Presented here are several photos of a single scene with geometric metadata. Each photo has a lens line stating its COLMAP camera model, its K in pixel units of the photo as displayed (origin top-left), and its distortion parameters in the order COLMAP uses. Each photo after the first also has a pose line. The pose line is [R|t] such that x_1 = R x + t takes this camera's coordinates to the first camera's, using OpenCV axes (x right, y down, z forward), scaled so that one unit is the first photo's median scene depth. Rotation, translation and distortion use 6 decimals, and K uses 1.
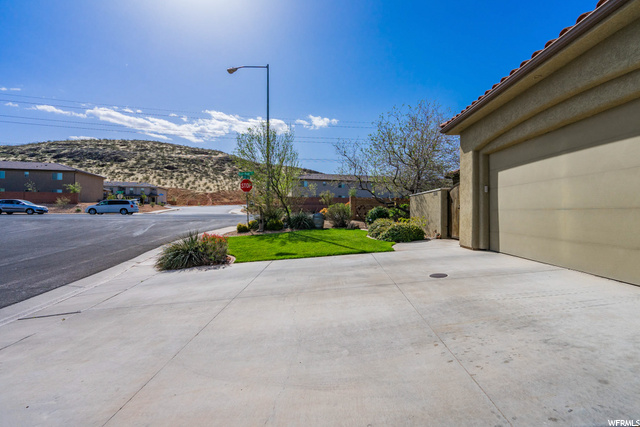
lens RADIAL K [[294.5, 0, 318.0], [0, 294.5, 213.0], [0, 0, 1]] dist [0.001601, -0.001000]
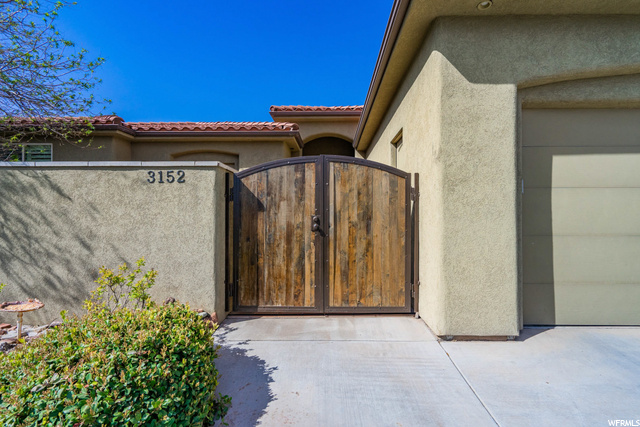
lens RADIAL K [[294.5, 0, 323.5], [0, 294.5, 213.9], [0, 0, 1]] dist [0.001601, -0.001000]
pose [[-0.032735, -0.002032, 0.999462, 0.159872], [0.002490, 0.999995, 0.002115, -0.048578], [-0.999461, 0.002558, -0.032729, 1.350616]]
